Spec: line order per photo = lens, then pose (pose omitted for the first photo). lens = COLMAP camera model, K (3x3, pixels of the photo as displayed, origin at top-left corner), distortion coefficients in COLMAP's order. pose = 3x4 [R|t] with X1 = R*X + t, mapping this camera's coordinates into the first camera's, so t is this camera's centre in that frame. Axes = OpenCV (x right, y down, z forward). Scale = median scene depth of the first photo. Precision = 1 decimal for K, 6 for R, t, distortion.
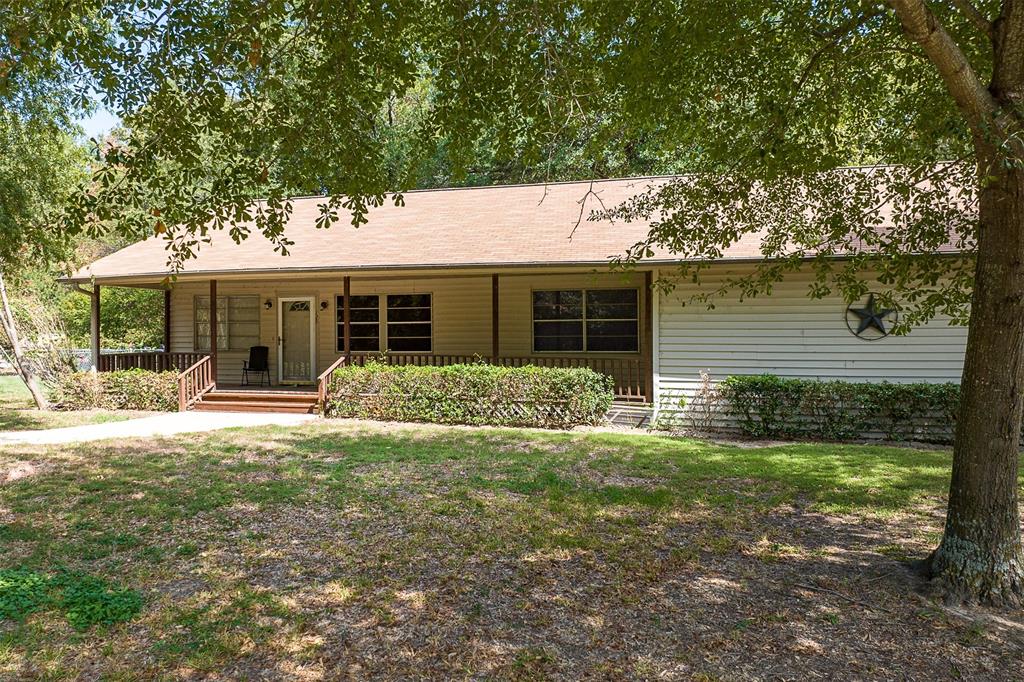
lens RADIAL K [[866.3, 0, 512.0], [0, 866.3, 341.0], [0, 0, 1]] dist [-0.049535, -0.001692]
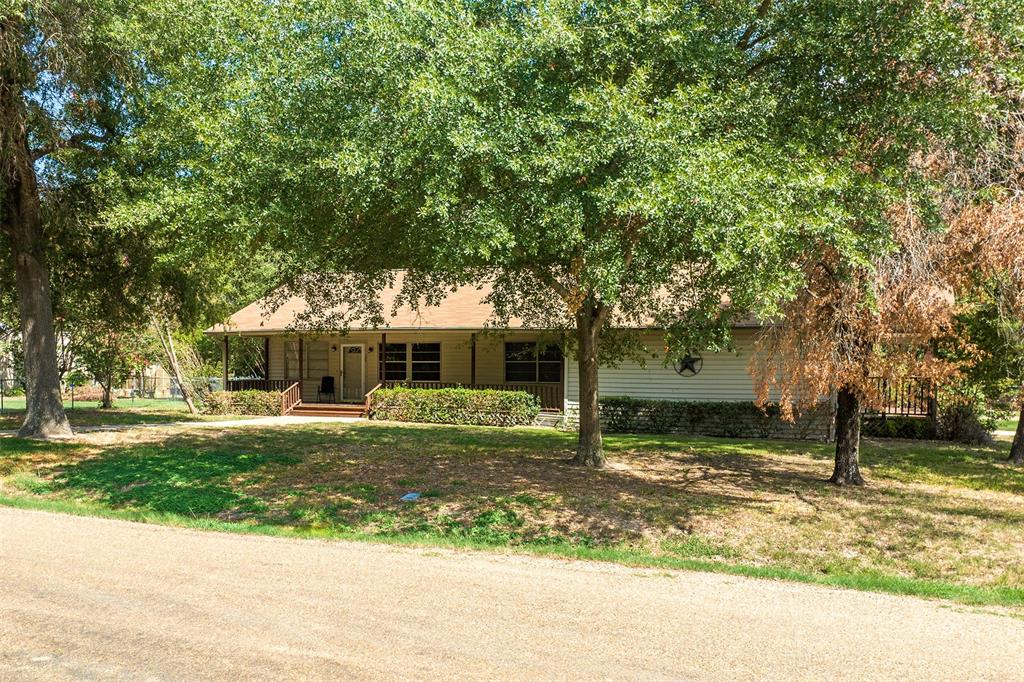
lens RADIAL K [[932.1, 0, 512.0], [0, 932.1, 341.0], [0, 0, 1]] dist [-0.002108, -0.000453]
pose [[0.997261, 0.007685, -0.073559, 0.162426], [-0.010259, 0.999346, -0.034666, -0.002735], [0.073244, 0.035326, 0.996688, -0.664307]]
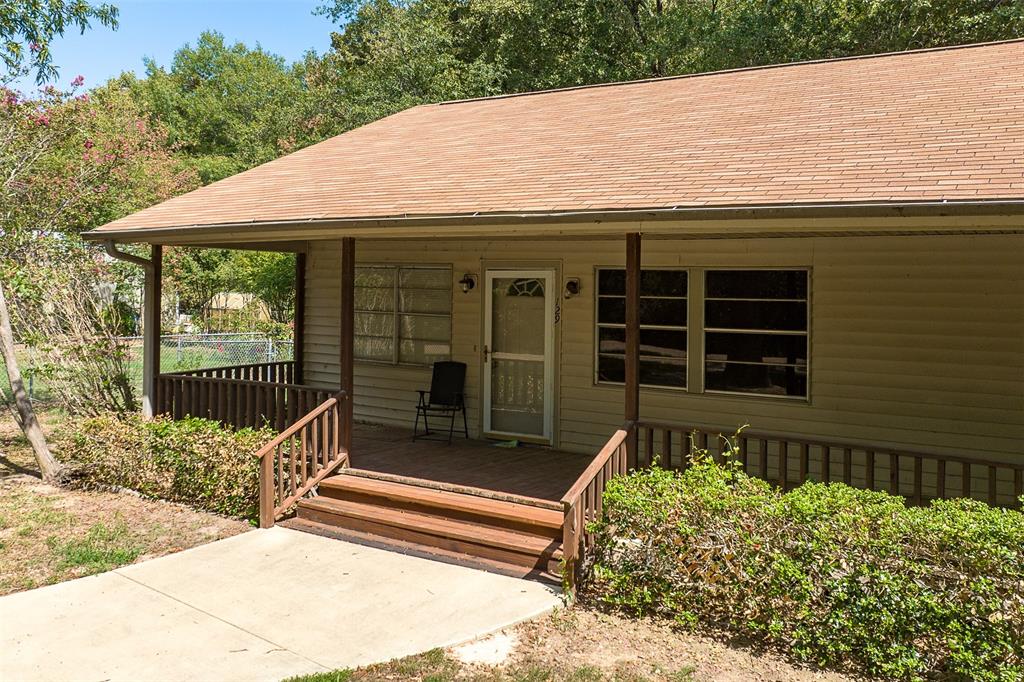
lens RADIAL K [[932.1, 0, 512.0], [0, 932.1, 341.0], [0, 0, 1]] dist [-0.002108, -0.000453]
pose [[0.965183, 0.032849, -0.259505, -0.121404], [-0.019721, 0.998398, 0.053034, -0.042372], [0.260831, -0.046070, 0.964285, 0.515524]]
